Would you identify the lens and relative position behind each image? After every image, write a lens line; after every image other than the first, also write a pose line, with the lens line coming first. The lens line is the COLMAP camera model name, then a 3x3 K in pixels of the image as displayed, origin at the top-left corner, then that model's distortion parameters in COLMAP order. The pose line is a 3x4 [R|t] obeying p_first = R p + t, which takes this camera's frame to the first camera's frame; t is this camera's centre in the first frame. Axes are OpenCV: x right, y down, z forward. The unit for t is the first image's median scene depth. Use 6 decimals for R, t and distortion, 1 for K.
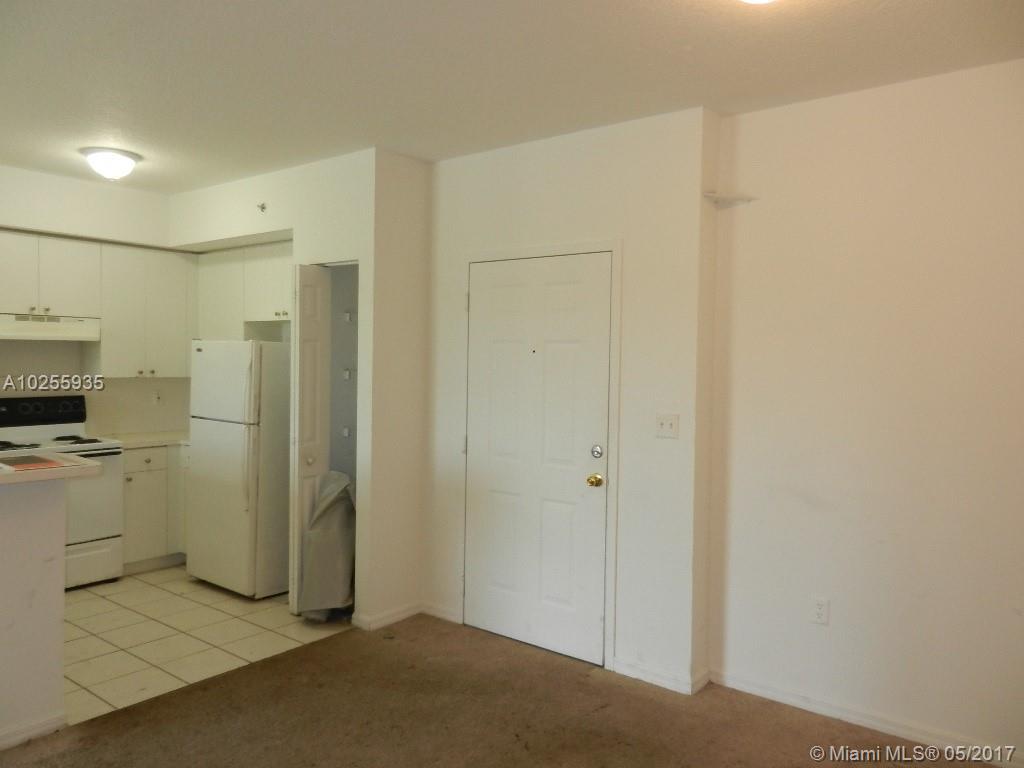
lens RADIAL K [[762.3, 0, 509.1], [0, 762.3, 379.9], [0, 0, 1]] dist [0.015224, -0.003176]
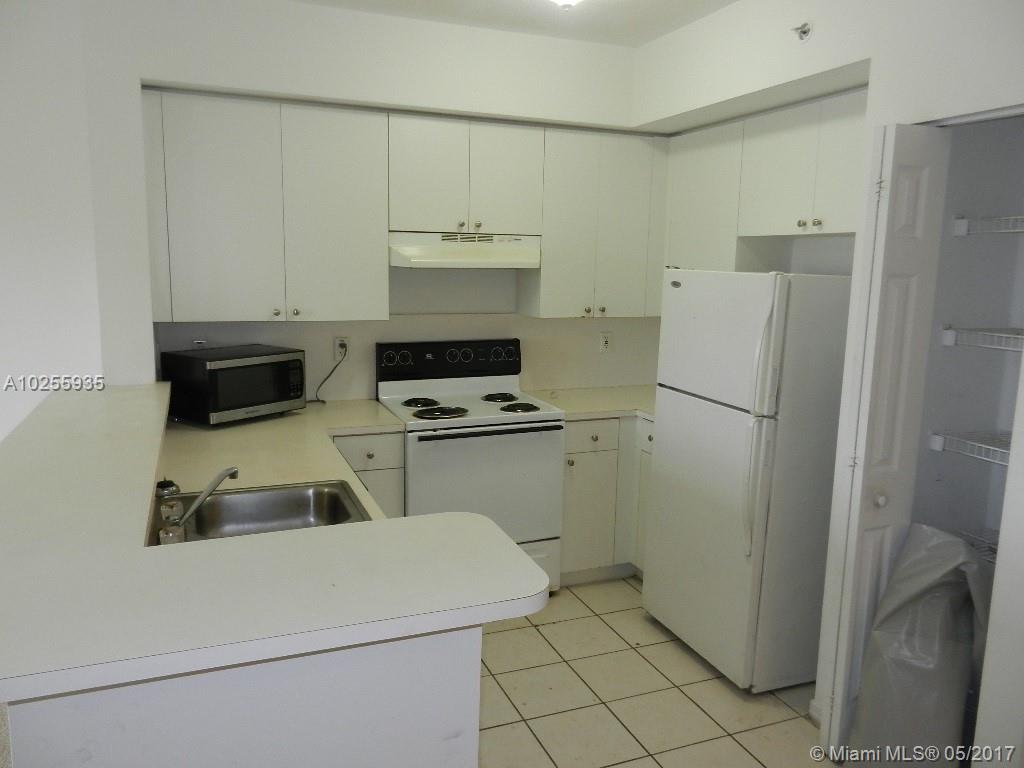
lens RADIAL K [[762.3, 0, 509.1], [0, 762.3, 379.9], [0, 0, 1]] dist [0.015224, -0.003176]
pose [[0.866499, 0.079681, -0.492777, -0.208957], [-0.019748, 0.991877, 0.125660, -0.037913], [0.498787, -0.099153, 0.861034, 0.377607]]
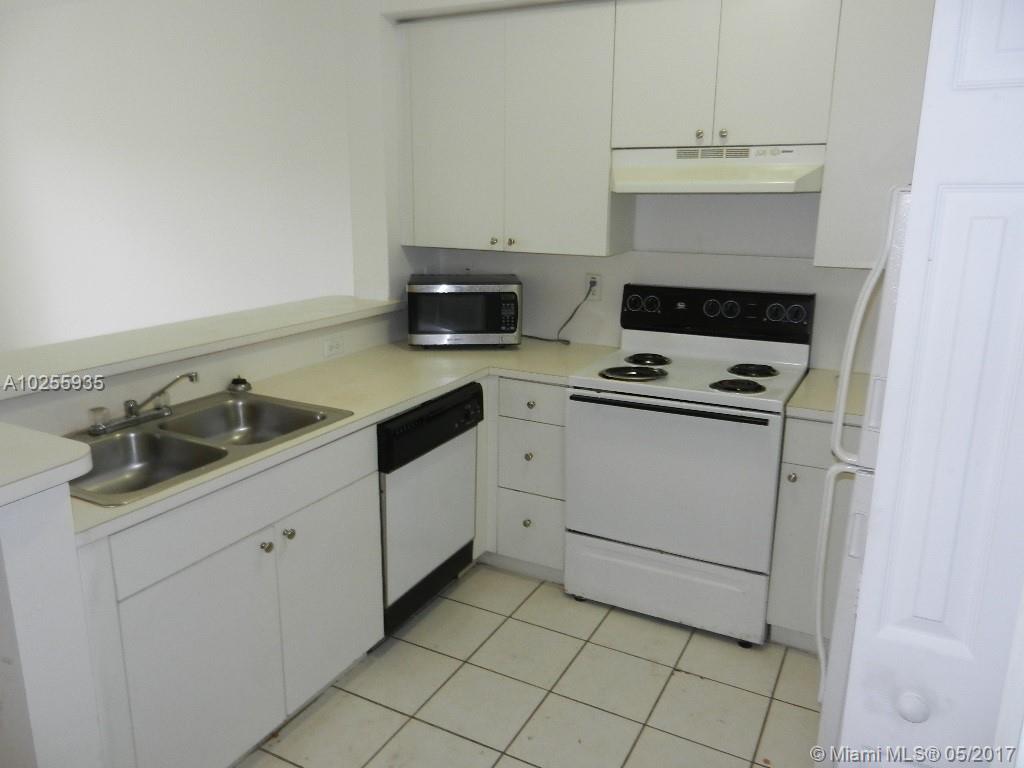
lens RADIAL K [[762.3, 0, 509.1], [0, 762.3, 379.9], [0, 0, 1]] dist [0.015224, -0.003176]
pose [[0.173066, 0.224339, -0.959021, -0.068564], [-0.033022, 0.974488, 0.221998, -0.037731], [0.984357, -0.006751, 0.176058, 0.766710]]
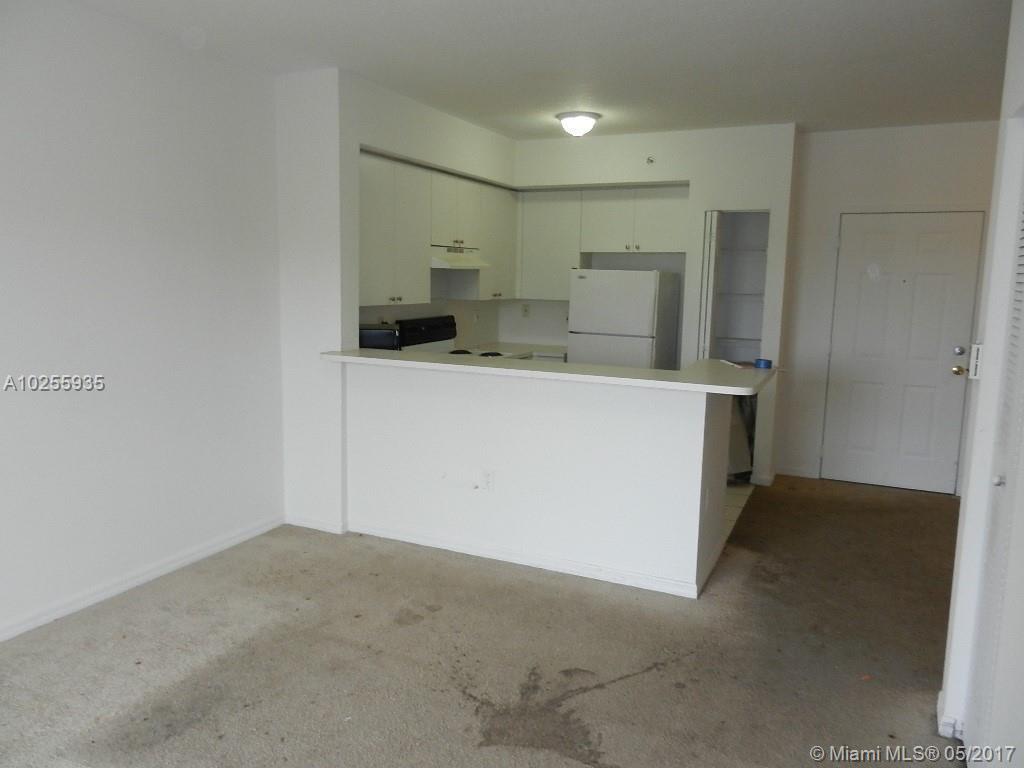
lens RADIAL K [[762.3, 0, 509.1], [0, 762.3, 379.9], [0, 0, 1]] dist [0.015224, -0.003176]
pose [[0.972139, -0.029966, 0.232482, -0.824246], [0.003357, 0.993473, 0.114018, -0.016059], [-0.234381, -0.110061, 0.965895, -0.167040]]
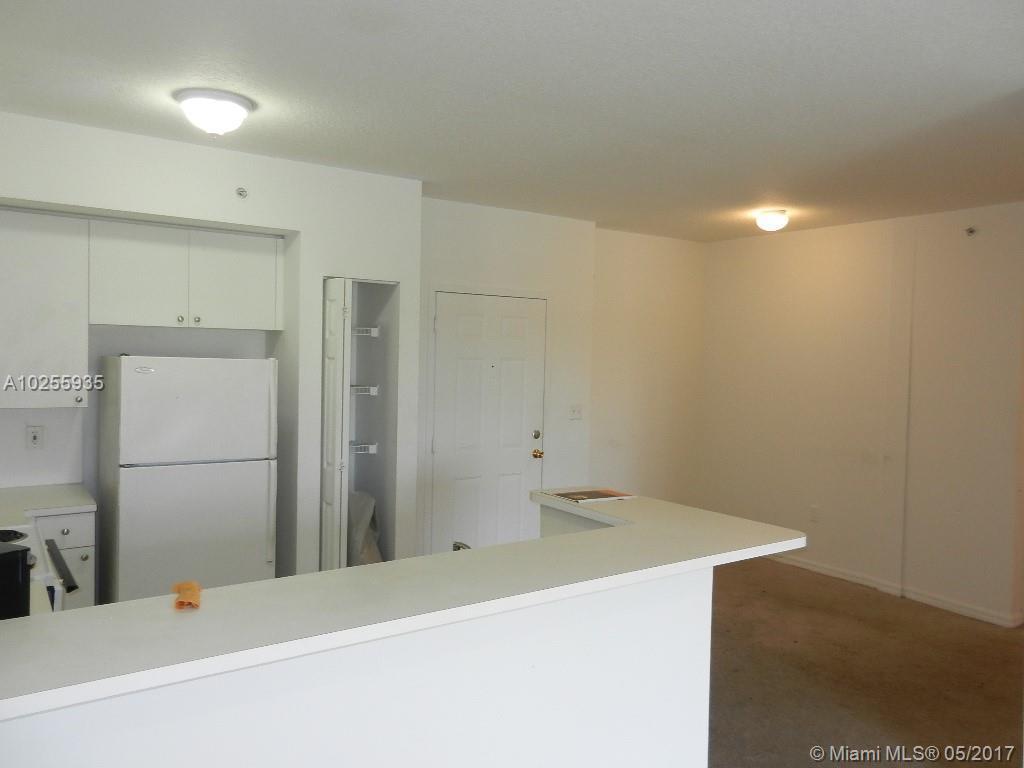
lens RADIAL K [[762.3, 0, 509.1], [0, 762.3, 379.9], [0, 0, 1]] dist [0.015224, -0.003176]
pose [[0.294624, -0.046568, 0.954478, -1.005001], [0.007890, 0.998896, 0.046299, -0.061349], [-0.955581, -0.006110, 0.294667, 0.479861]]
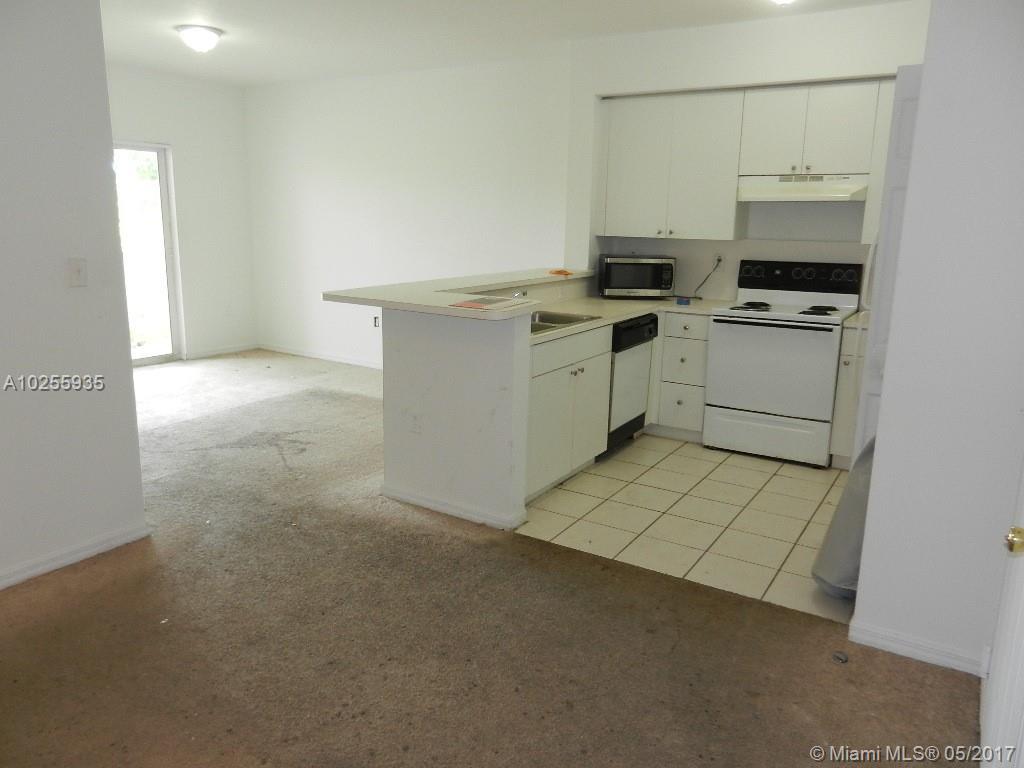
lens RADIAL K [[762.3, 0, 509.1], [0, 762.3, 379.9], [0, 0, 1]] dist [0.015224, -0.003176]
pose [[0.100449, 0.198426, -0.974955, 0.333971], [-0.043170, 0.979858, 0.194976, -0.004028], [0.994005, 0.022504, 0.106991, 0.550494]]
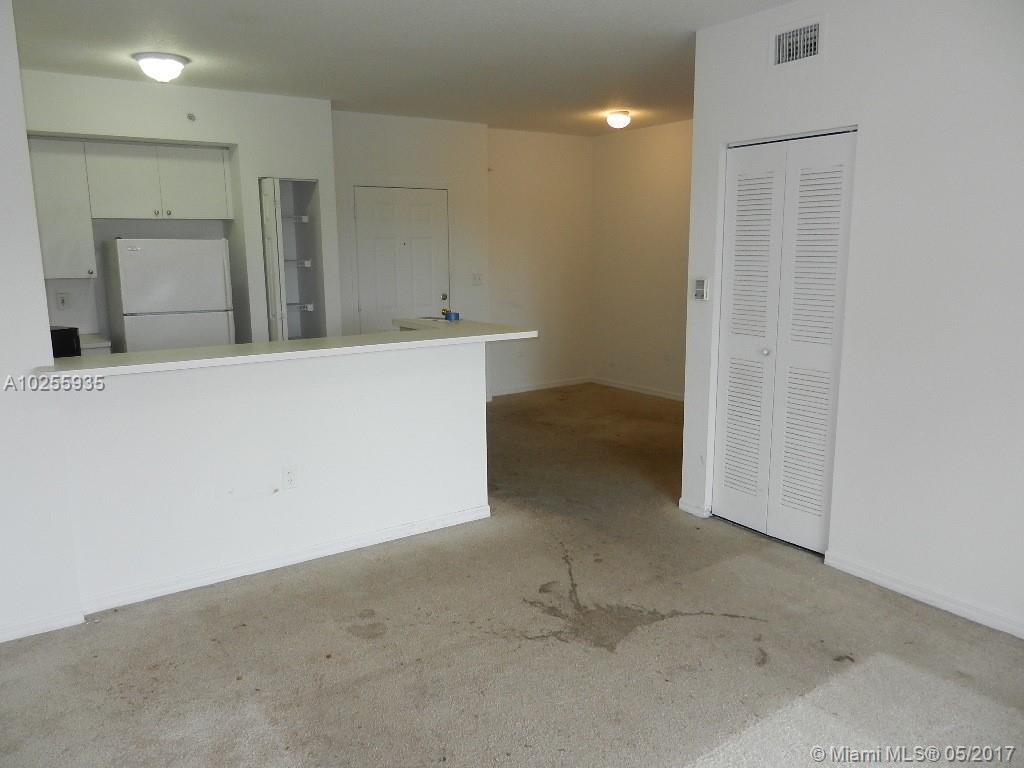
lens RADIAL K [[754.9, 0, 514.2], [0, 754.9, 383.5], [0, 0, 1]] dist [-0.000827, 0.001861]
pose [[0.290086, -0.192830, 0.937372, -1.271368], [0.039367, 0.981065, 0.189636, -0.034008], [-0.956190, -0.018109, 0.292185, 0.216516]]
